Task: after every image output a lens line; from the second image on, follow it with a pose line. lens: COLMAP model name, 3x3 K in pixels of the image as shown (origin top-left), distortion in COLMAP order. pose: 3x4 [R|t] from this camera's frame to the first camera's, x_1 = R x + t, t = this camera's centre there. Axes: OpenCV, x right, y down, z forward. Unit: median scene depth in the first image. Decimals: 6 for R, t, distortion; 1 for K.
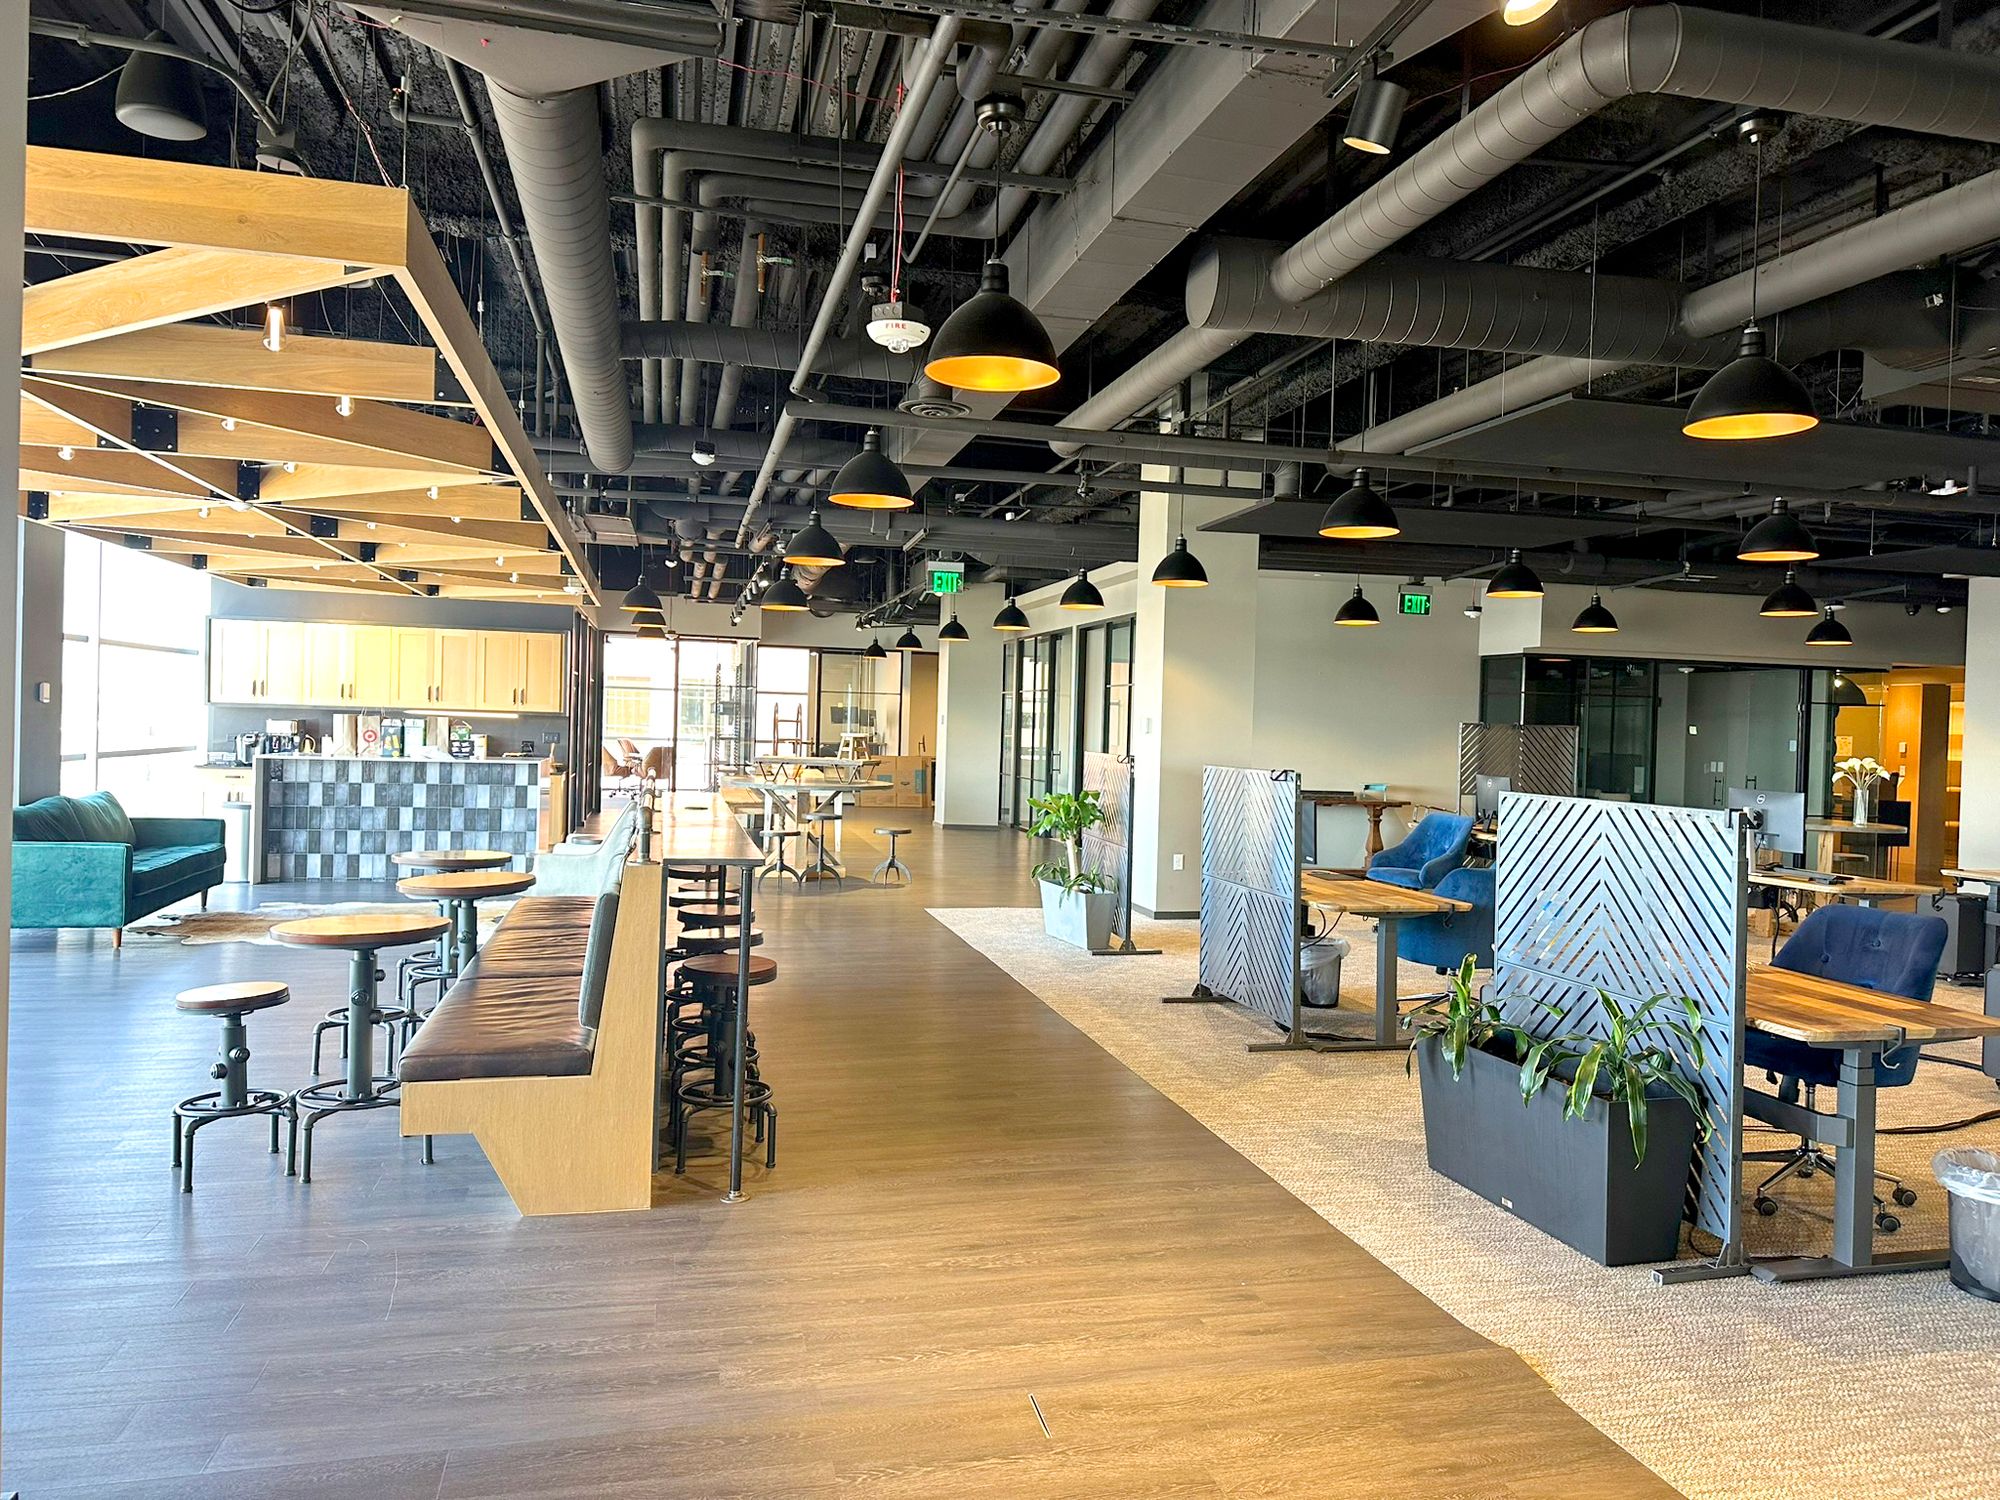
lens RADIAL K [[1407.4, 0, 1000.0], [0, 1407.4, 750.0], [0, 0, 1]] dist [0.134177, -0.197611]
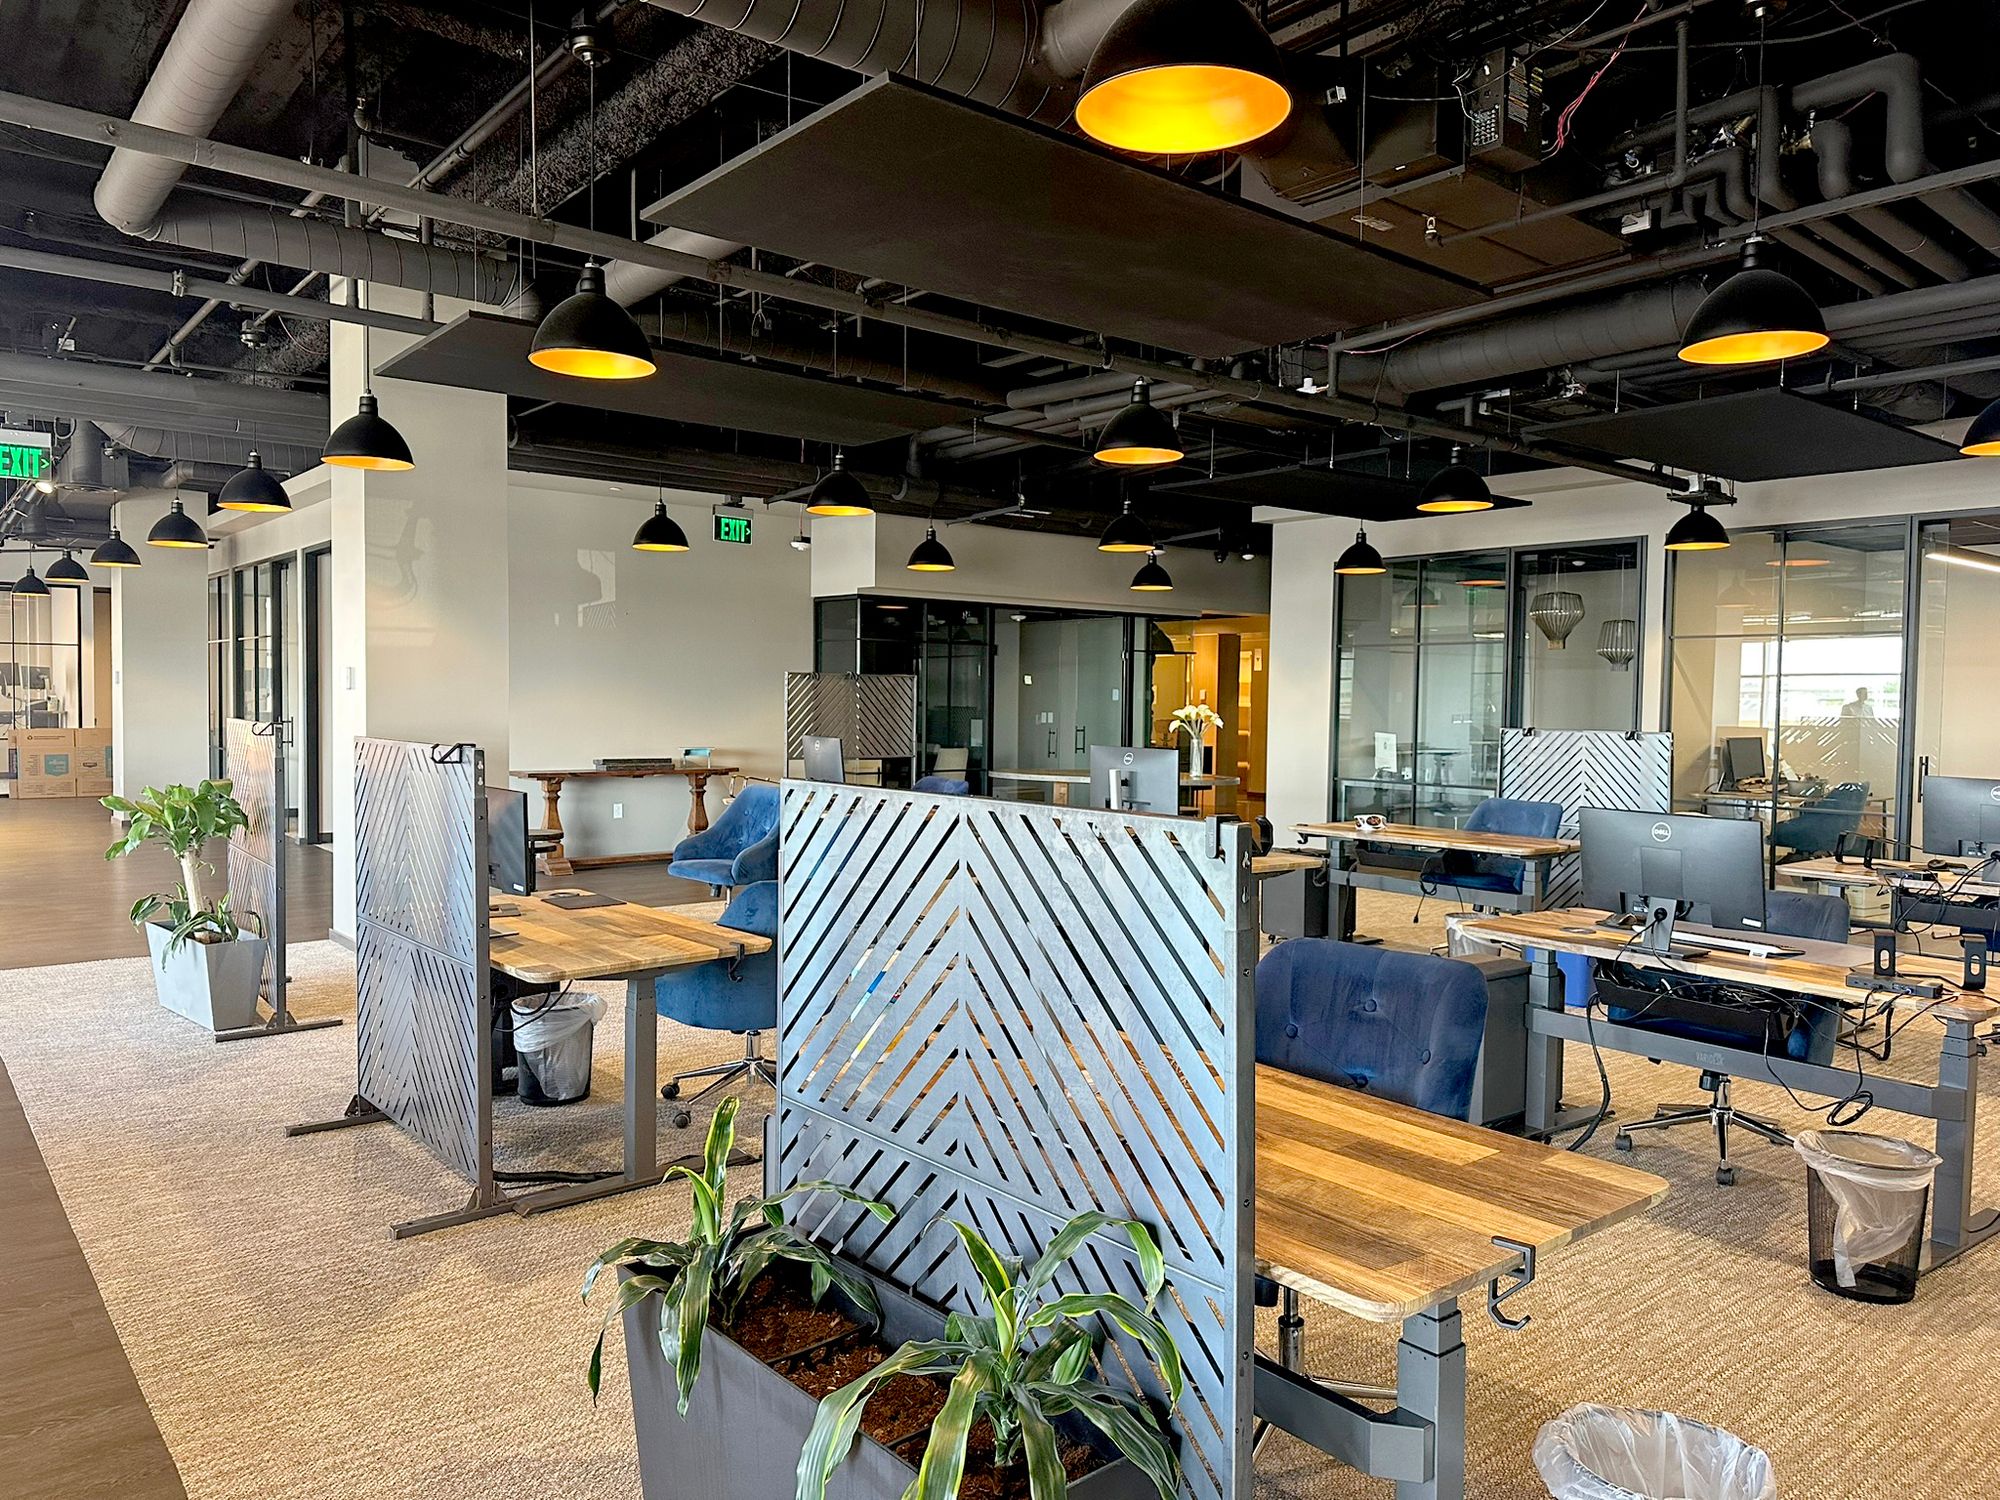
lens RADIAL K [[1407.4, 0, 1000.0], [0, 1407.4, 750.0], [0, 0, 1]] dist [0.134177, -0.197611]
pose [[0.903722, -0.033389, 0.426816, 0.074939], [0.021060, 0.999214, 0.033573, 0.000973], [-0.427601, -0.021352, 0.903715, 0.183851]]
